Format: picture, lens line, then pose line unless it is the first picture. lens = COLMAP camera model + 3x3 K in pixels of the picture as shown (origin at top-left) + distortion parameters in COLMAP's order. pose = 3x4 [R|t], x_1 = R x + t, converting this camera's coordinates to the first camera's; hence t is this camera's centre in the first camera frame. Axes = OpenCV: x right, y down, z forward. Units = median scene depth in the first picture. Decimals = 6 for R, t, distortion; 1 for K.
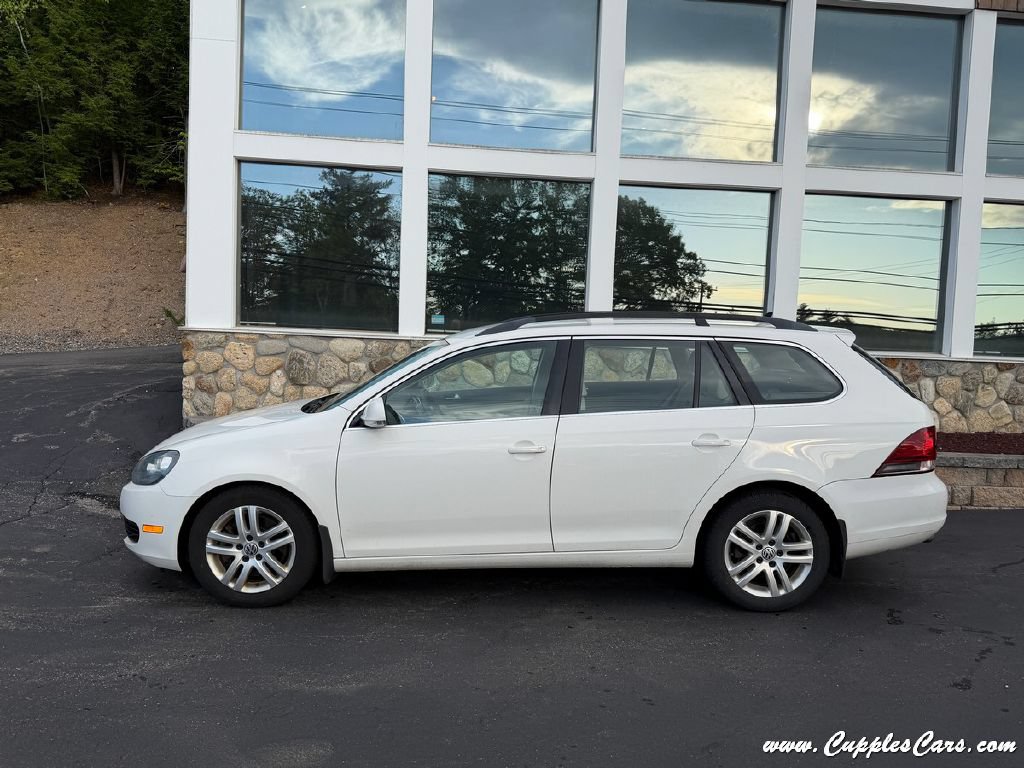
lens RADIAL K [[827.0, 0, 513.2], [0, 827.0, 387.5], [0, 0, 1]] dist [0.104506, -0.151780]
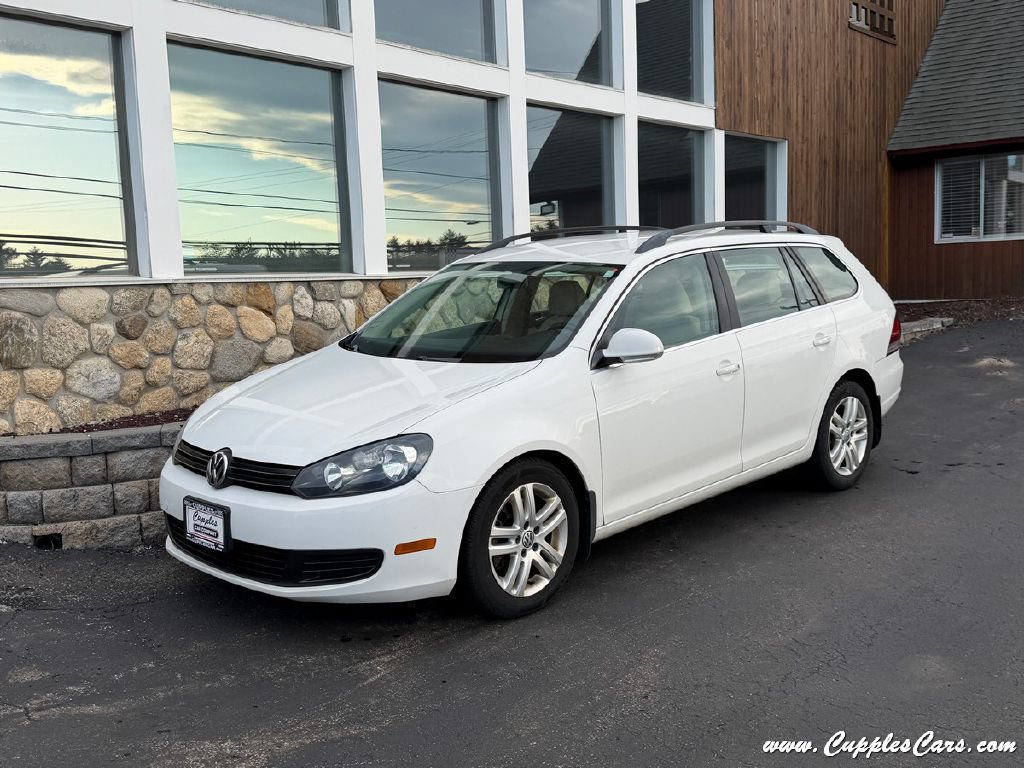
lens RADIAL K [[1121.2, 0, 539.9], [0, 1121.2, 383.2], [0, 0, 1]] dist [0.176457, -0.372555]
pose [[0.683886, -0.134900, 0.717009, -0.721052], [0.107153, 0.990672, 0.084185, -0.027312], [-0.721677, 0.019257, 0.691962, 0.178958]]
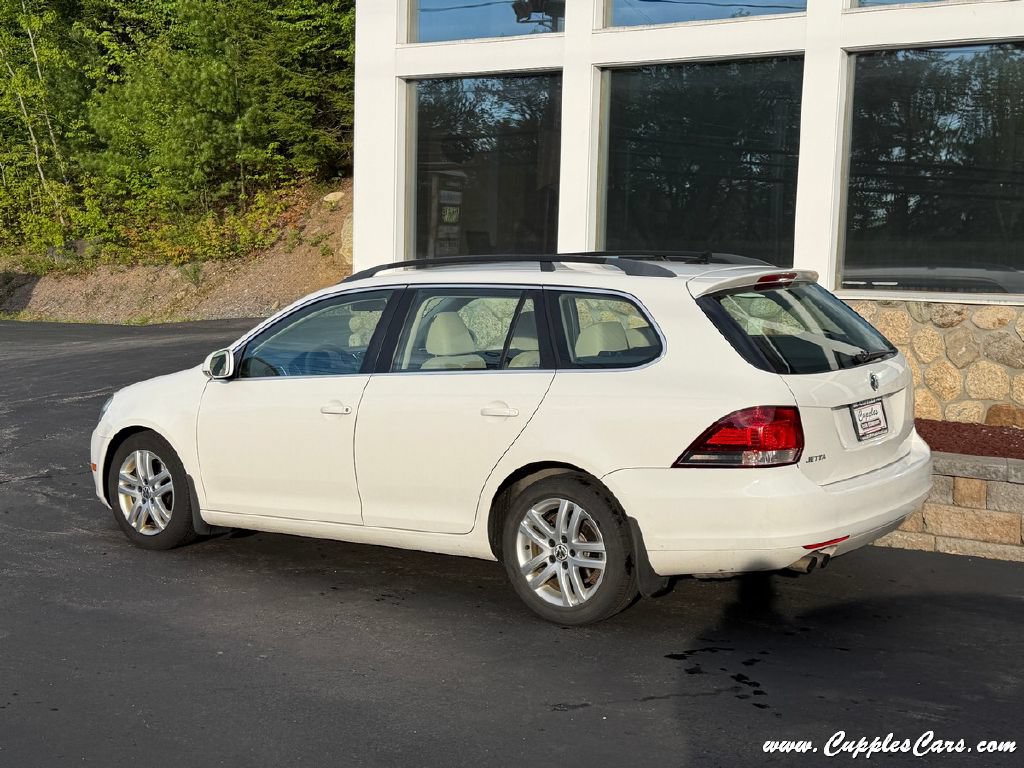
lens RADIAL K [[1357.8, 0, 509.6], [0, 1357.8, 382.8], [0, 0, 1]] dist [0.108102, 0.016028]
pose [[0.797054, 0.036238, -0.602820, 0.735327], [-0.028848, 0.999343, 0.021932, 0.004752], [0.603218, -0.000091, 0.797576, -0.057279]]
